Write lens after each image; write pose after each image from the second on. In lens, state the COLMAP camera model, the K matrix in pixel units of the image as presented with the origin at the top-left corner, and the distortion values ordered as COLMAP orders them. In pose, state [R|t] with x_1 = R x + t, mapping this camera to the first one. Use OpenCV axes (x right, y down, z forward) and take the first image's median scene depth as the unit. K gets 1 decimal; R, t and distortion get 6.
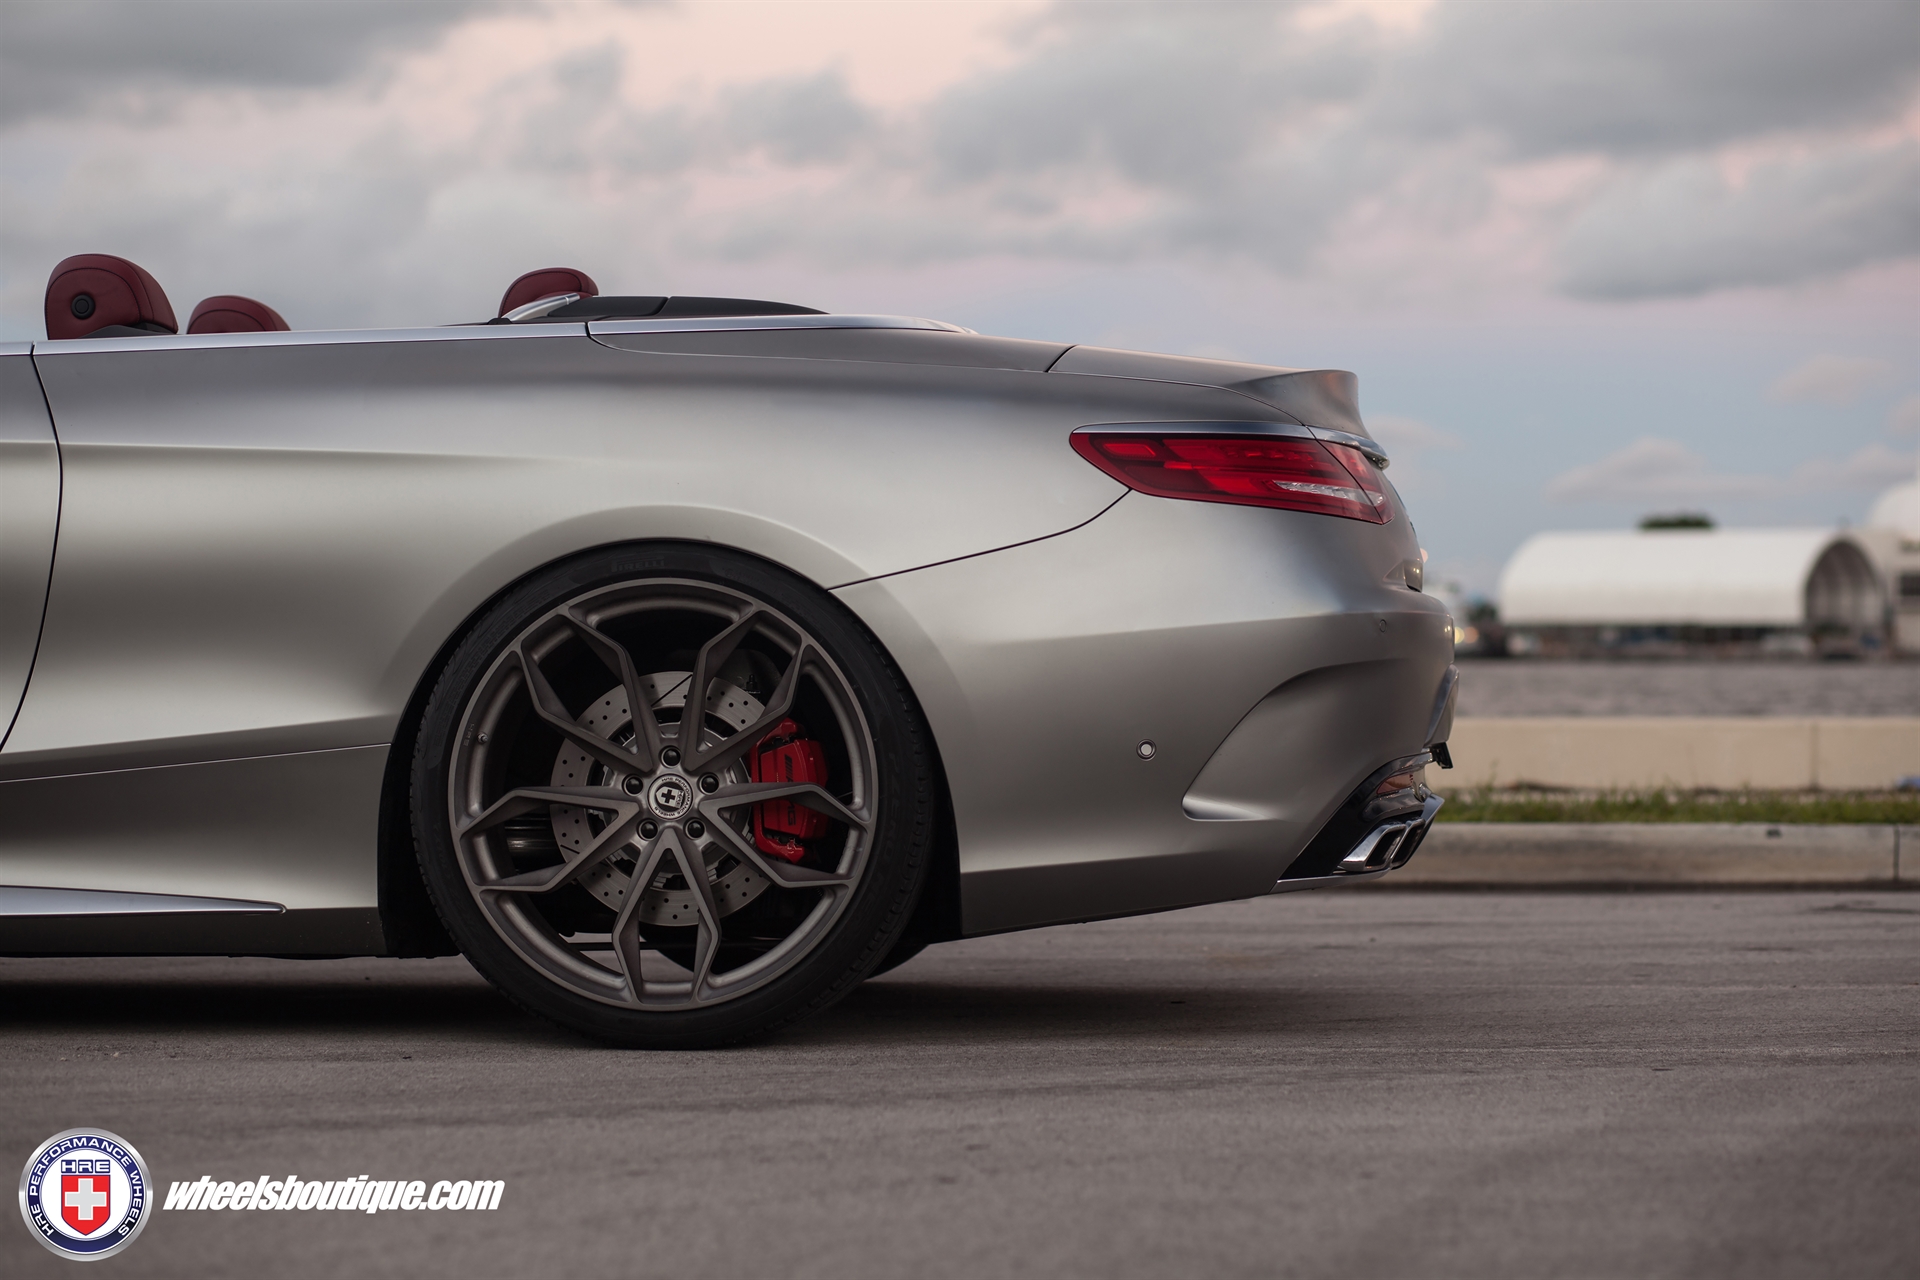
lens RADIAL K [[4448.6, 0, 960.0], [0, 4448.6, 640.0], [0, 0, 1]] dist [-0.121779, 0.485698]
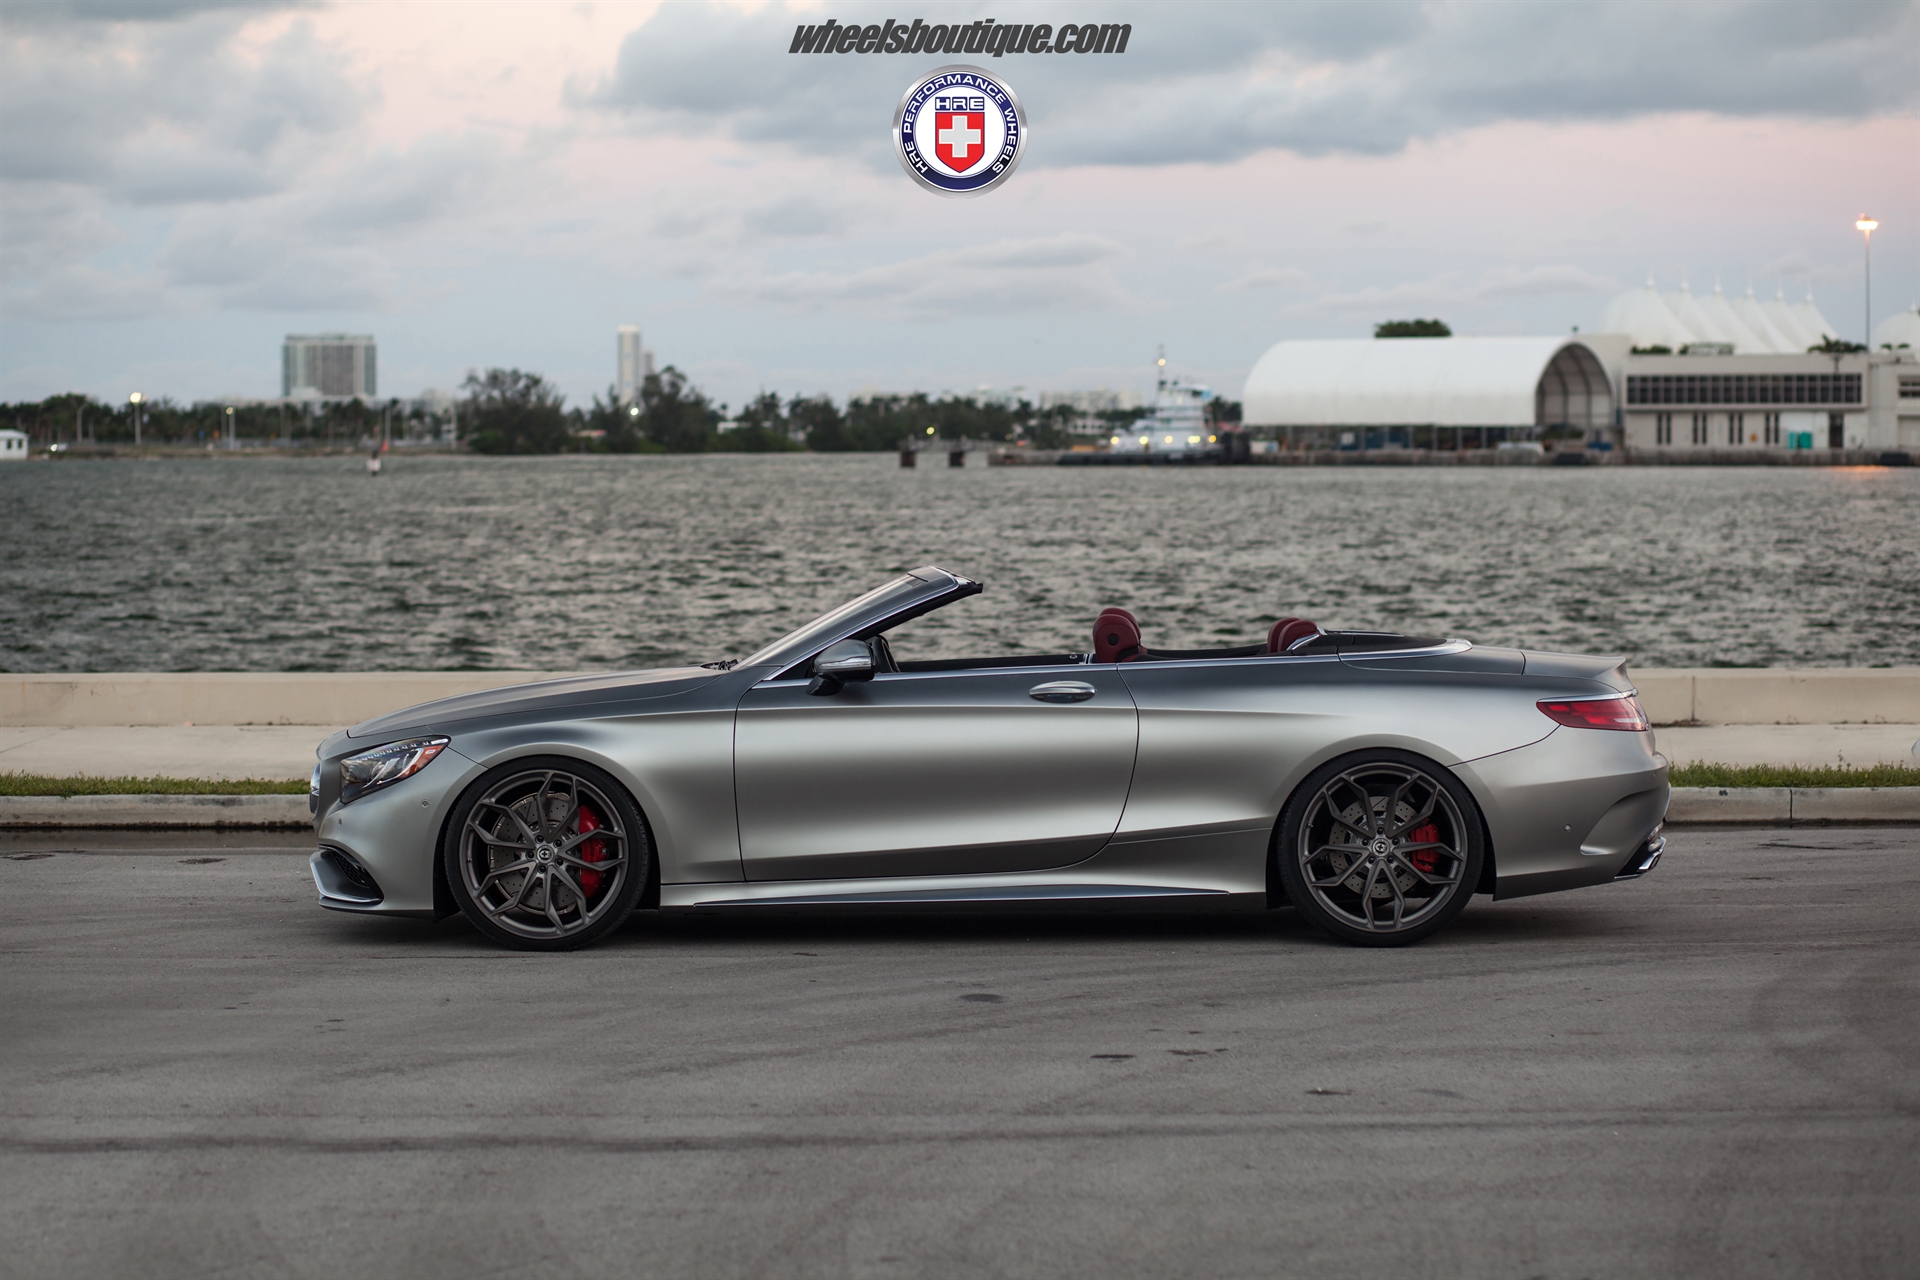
lens RADIAL K [[4752.8, 0, 960.0], [0, 4752.8, 640.0], [0, 0, 1]] dist [-0.097857, -0.144546]
pose [[0.997074, -0.005932, 0.076213, -0.503310], [0.001954, 0.998637, 0.052158, -0.221344], [-0.076418, -0.051856, 0.995726, -1.645636]]
